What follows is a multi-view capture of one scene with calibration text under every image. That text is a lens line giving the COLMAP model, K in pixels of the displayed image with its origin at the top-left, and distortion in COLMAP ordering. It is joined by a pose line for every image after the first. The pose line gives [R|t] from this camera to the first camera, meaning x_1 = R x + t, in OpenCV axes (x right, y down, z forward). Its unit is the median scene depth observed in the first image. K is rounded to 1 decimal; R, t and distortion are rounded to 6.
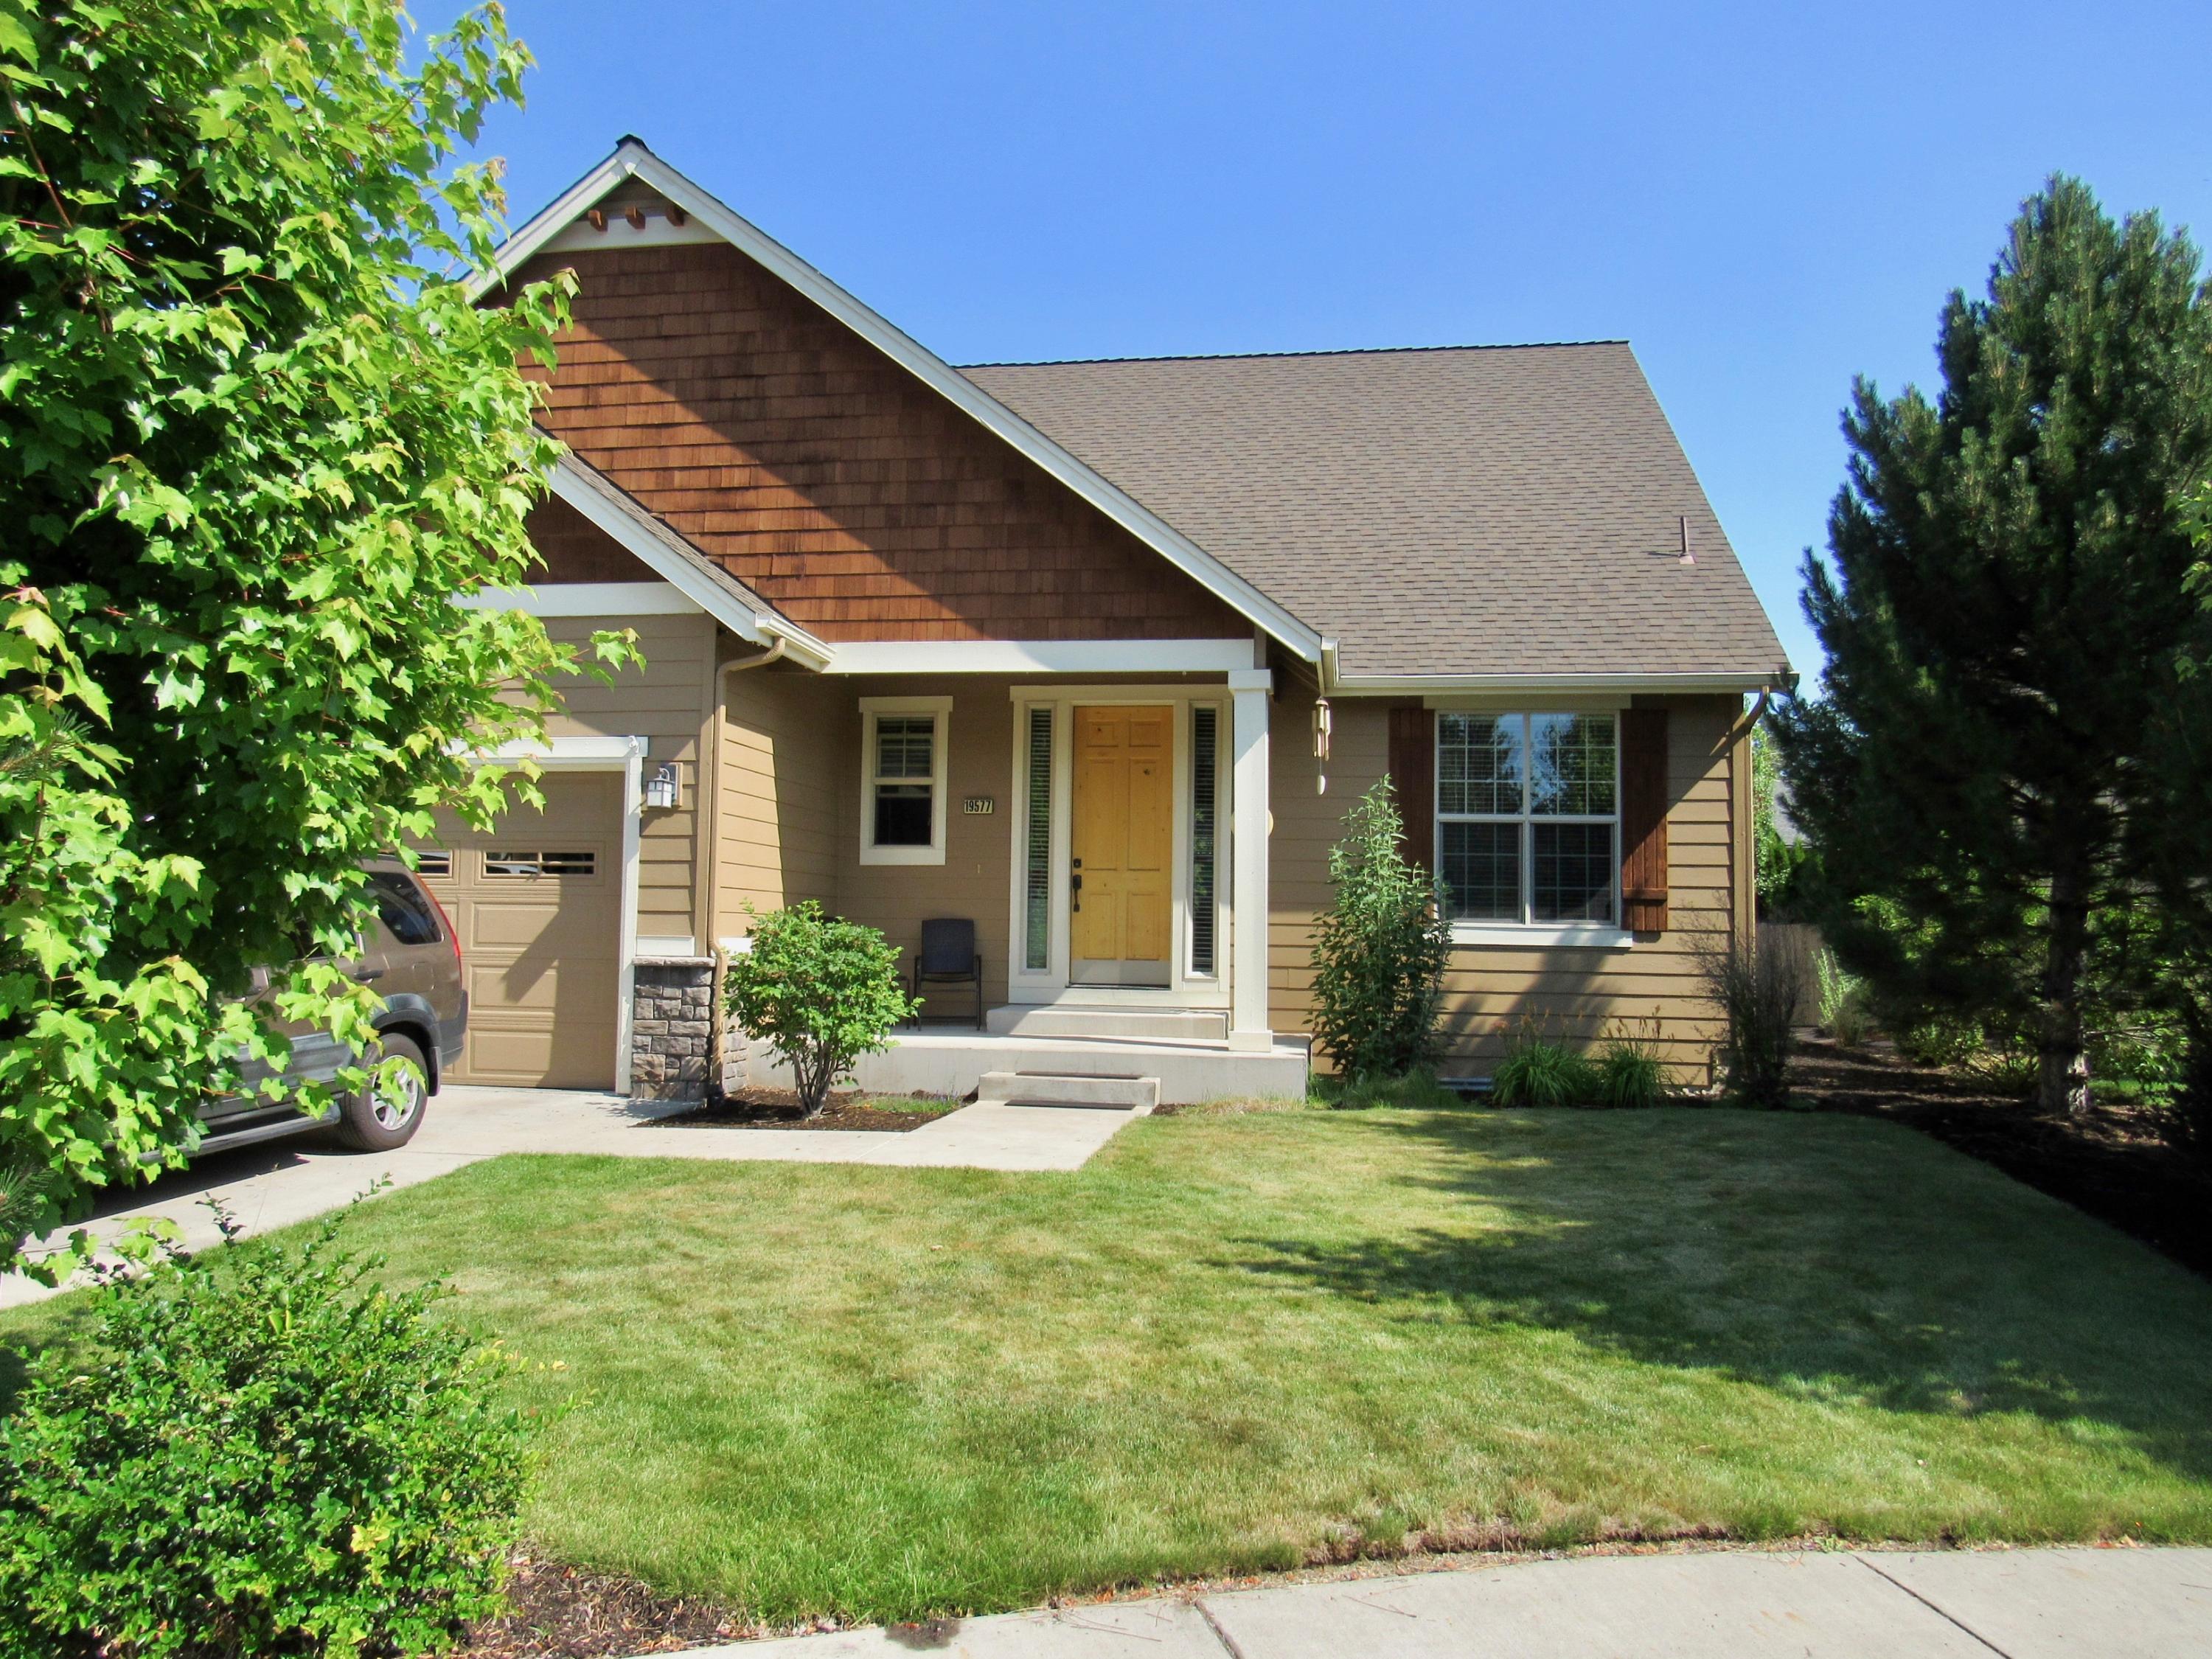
lens RADIAL K [[1555.2, 0, 1106.0], [0, 1555.2, 829.5], [0, 0, 1]] dist [-0.001126, 0.002261]
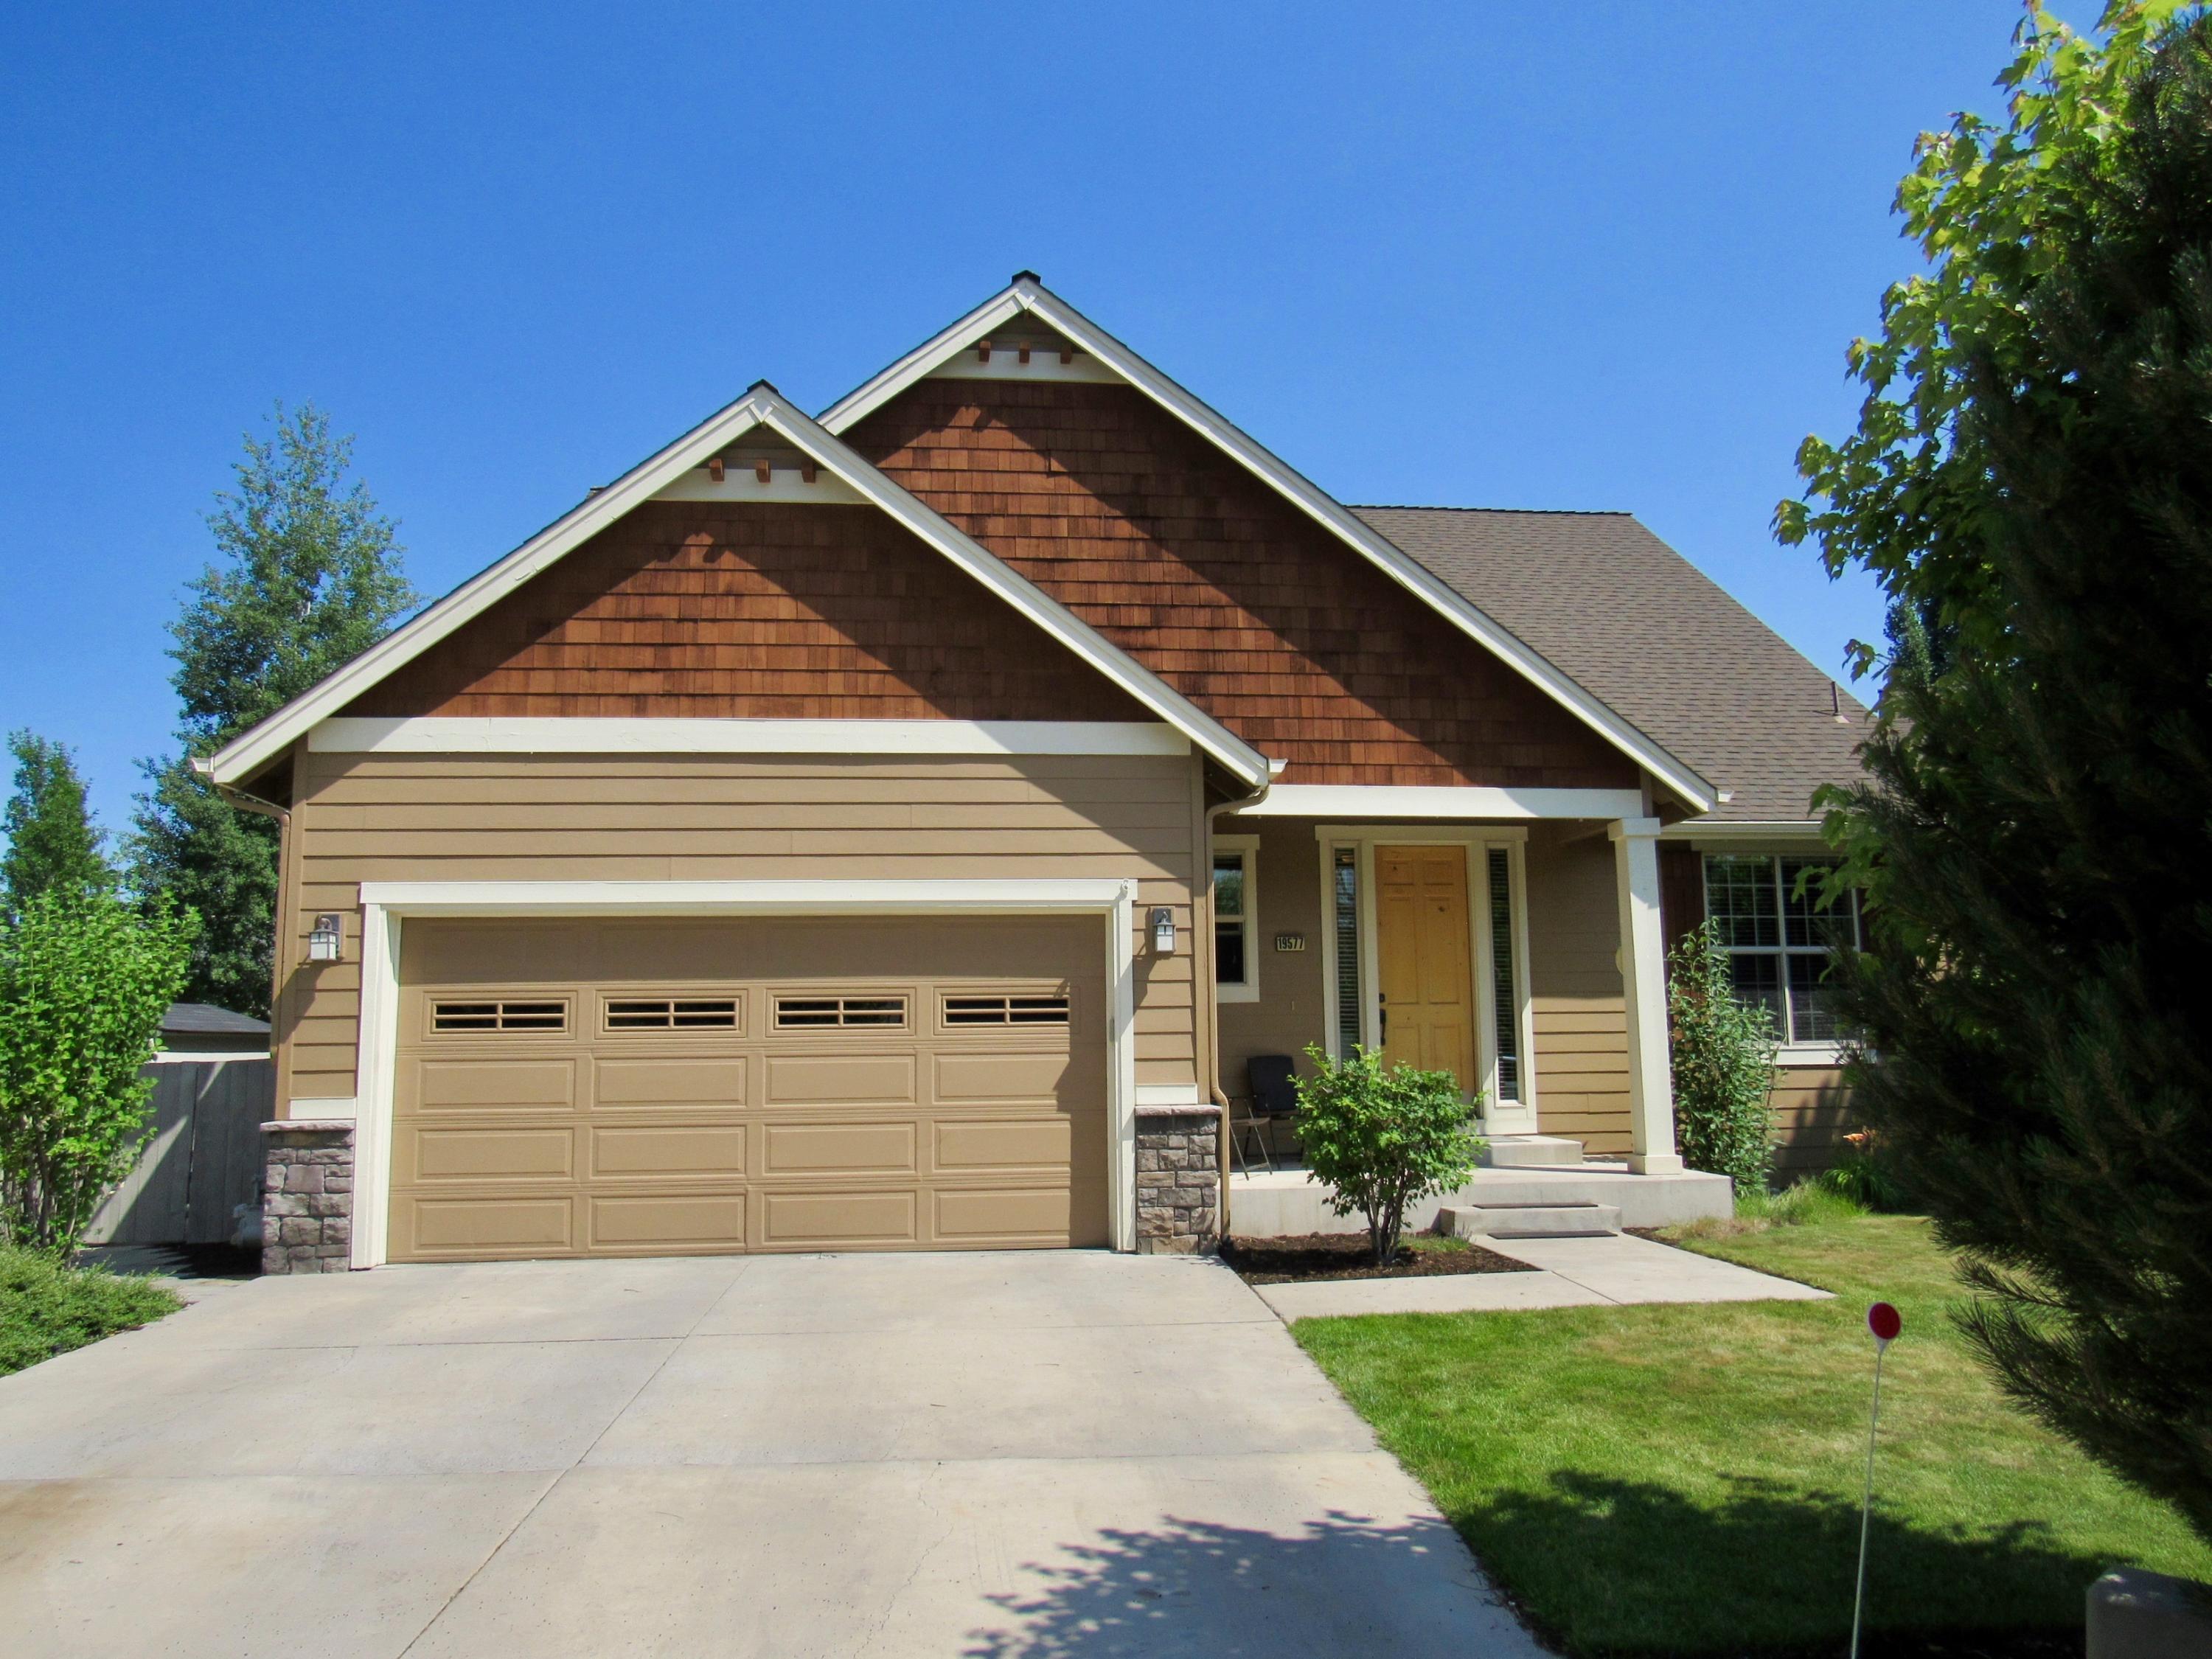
lens RADIAL K [[1610.9, 0, 1106.0], [0, 1610.9, 829.5], [0, 0, 1]] dist [-0.003866, -0.000651]
pose [[0.961565, 0.009604, 0.274408, -0.549361], [0.009997, 0.997501, -0.069941, -0.018896], [-0.274394, 0.069996, 0.959067, 0.025575]]
